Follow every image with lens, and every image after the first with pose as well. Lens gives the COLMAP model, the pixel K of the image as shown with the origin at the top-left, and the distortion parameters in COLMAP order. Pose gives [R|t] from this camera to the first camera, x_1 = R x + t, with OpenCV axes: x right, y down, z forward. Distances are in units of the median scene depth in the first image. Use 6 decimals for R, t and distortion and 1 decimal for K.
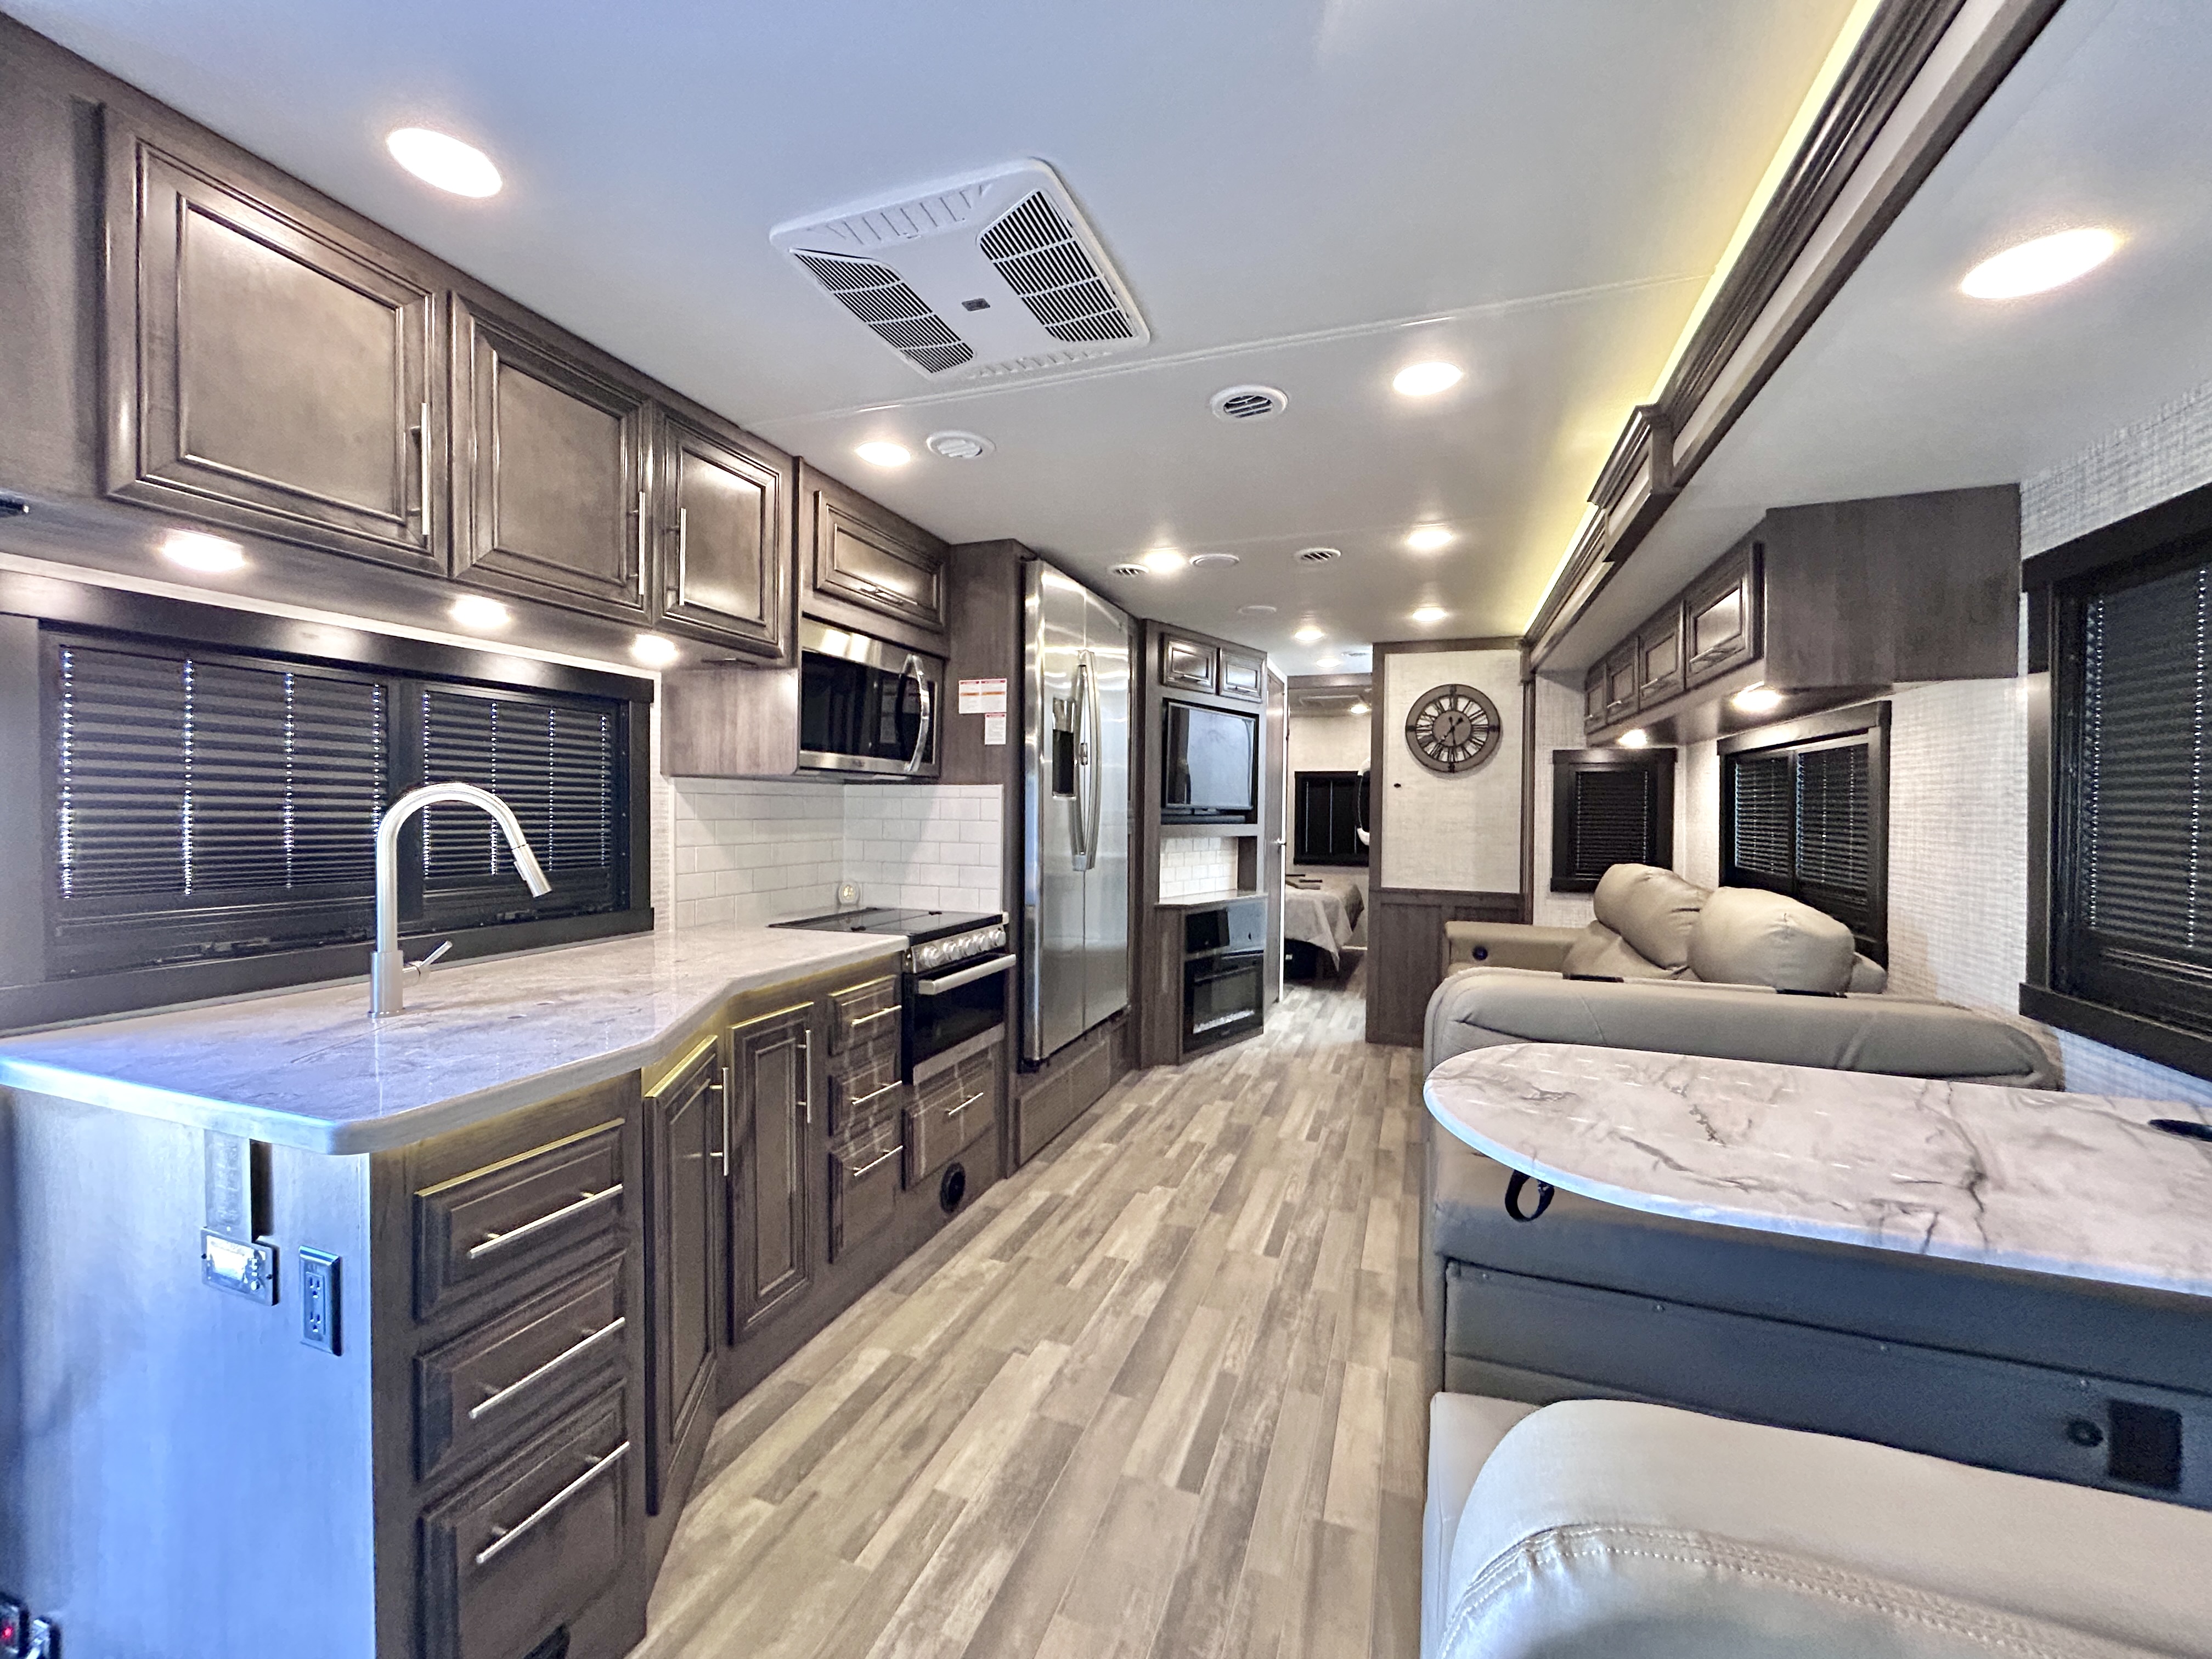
lens RADIAL K [[891.3, 0, 1103.6], [0, 891.3, 831.5], [0, 0, 1]] dist [-0.000306, 0.001433]
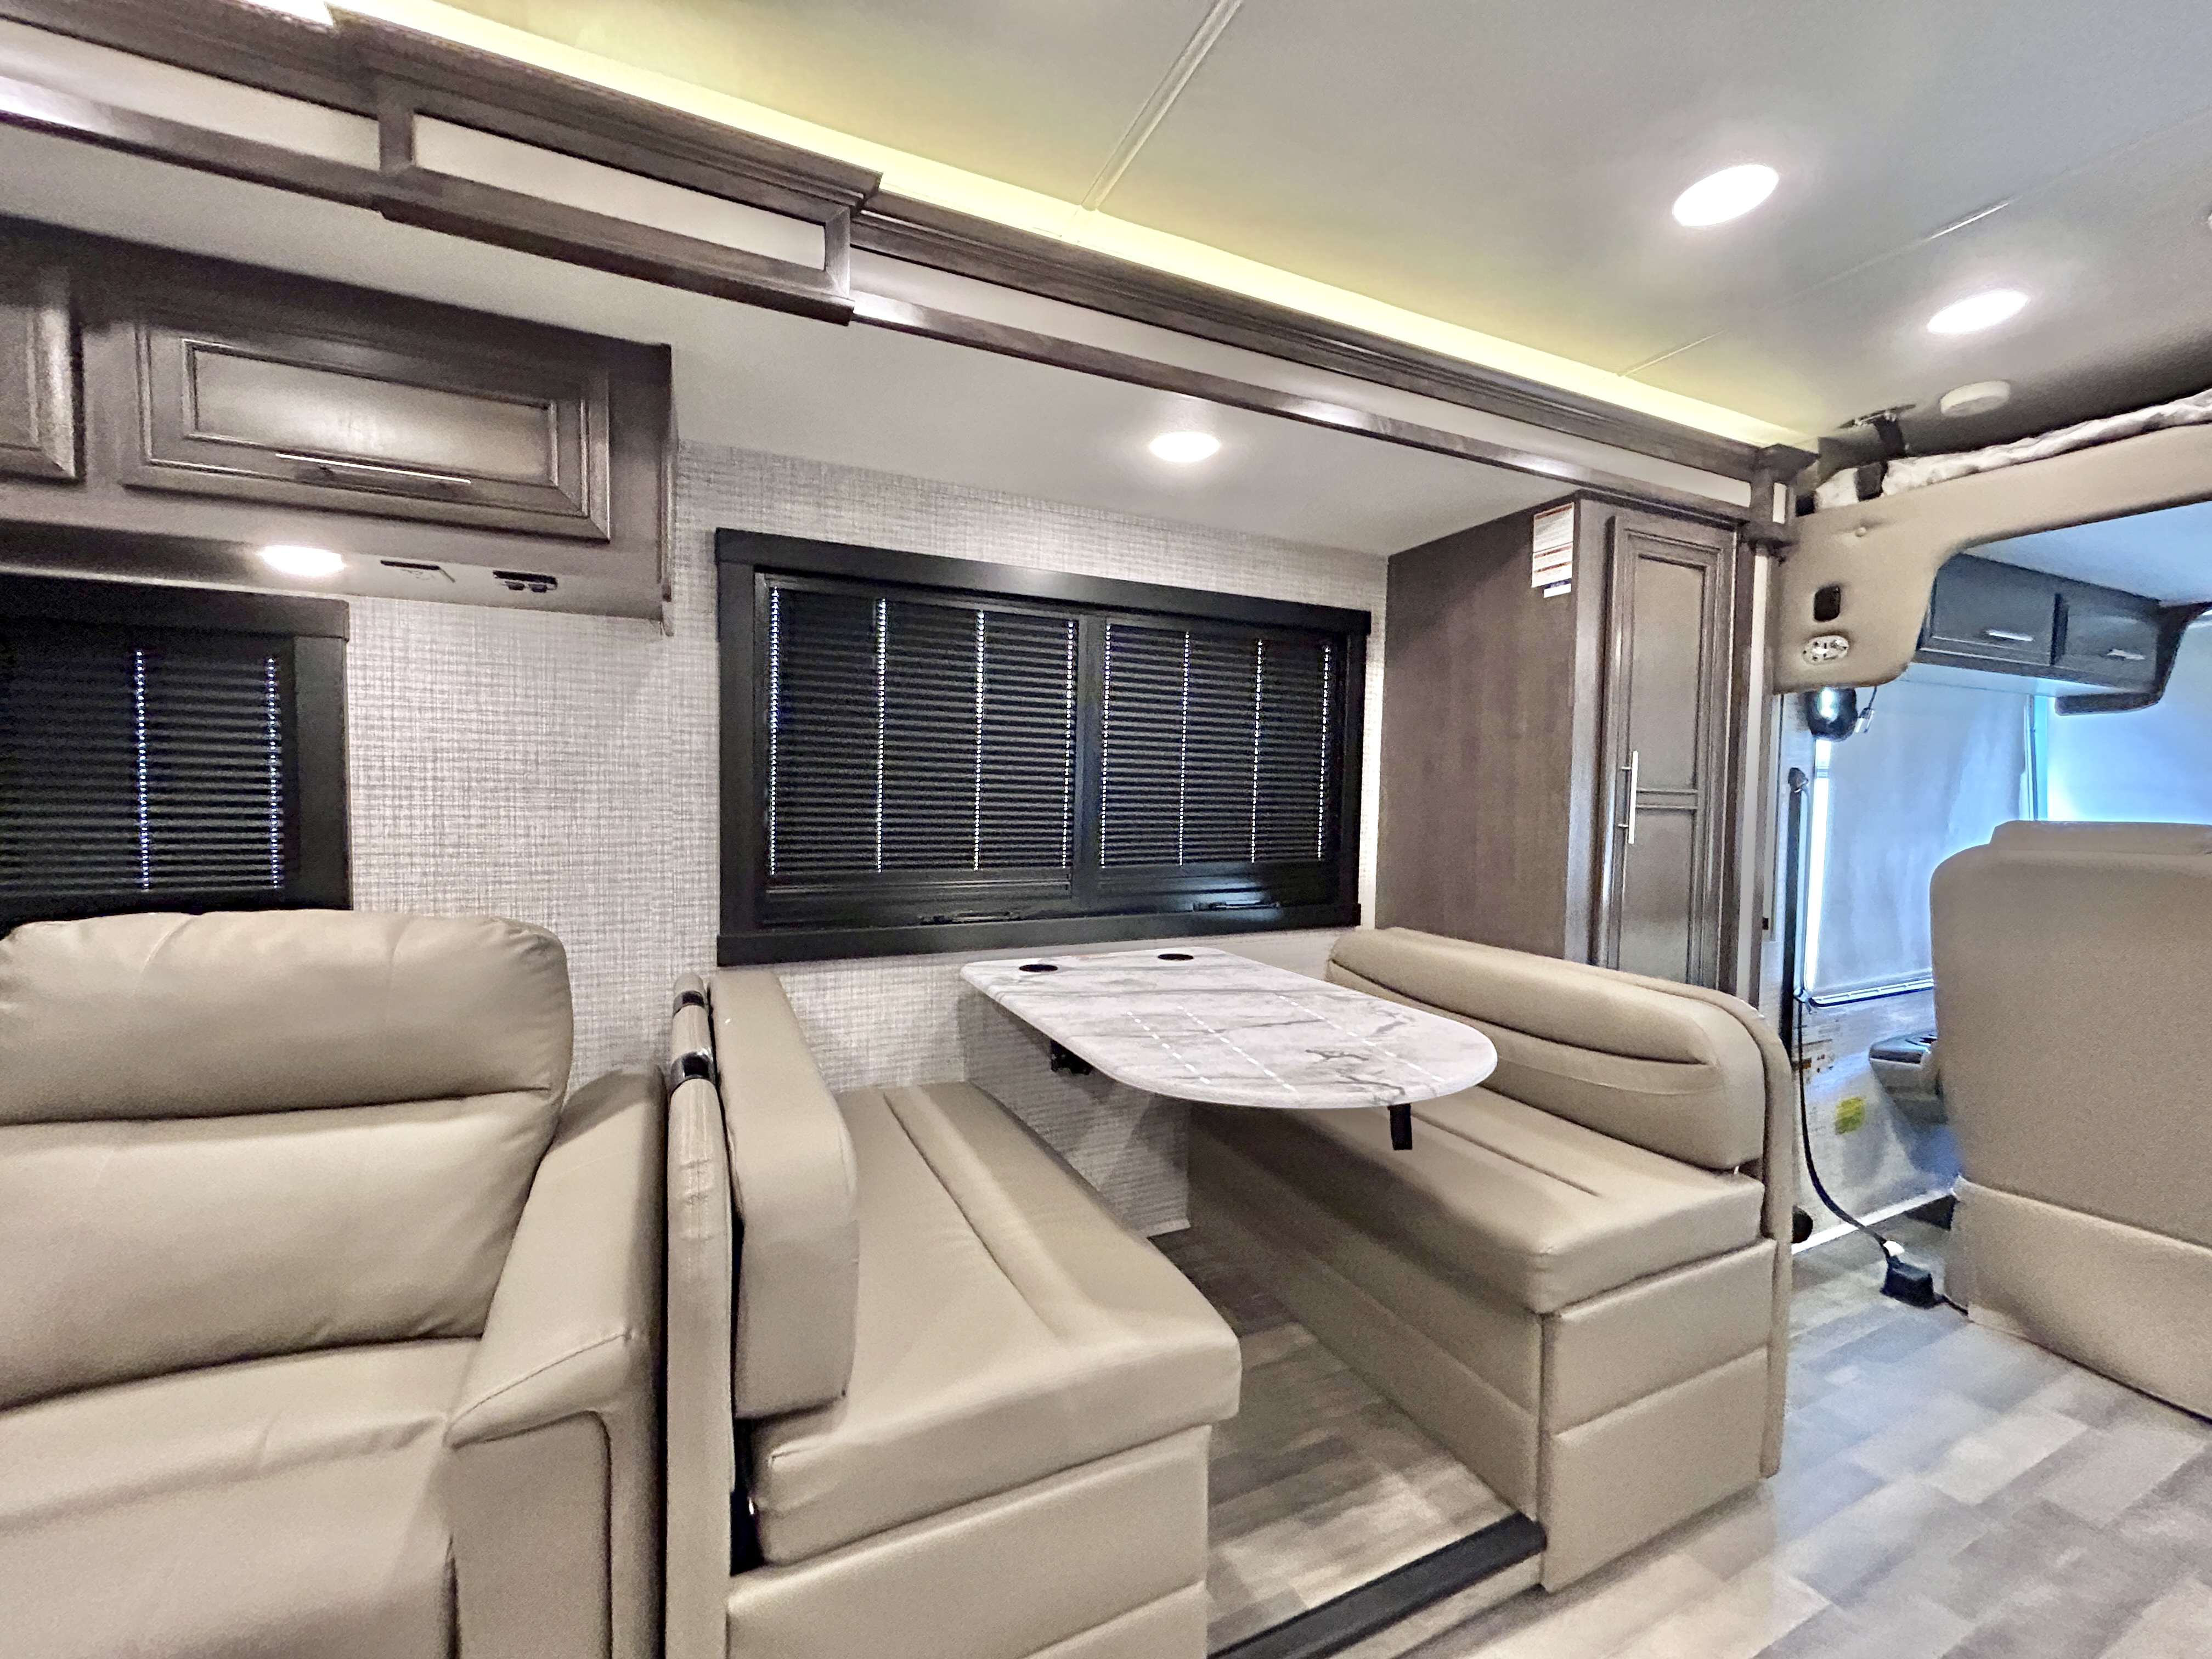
lens RADIAL K [[891.3, 0, 1091.9], [0, 891.3, 829.0], [0, 0, 1]] dist [-0.000306, 0.001433]
pose [[-0.706212, -0.053018, 0.706012, -0.013070], [-0.003360, 0.997432, 0.071541, -0.023326], [-0.707992, 0.048151, -0.704577, 1.044273]]
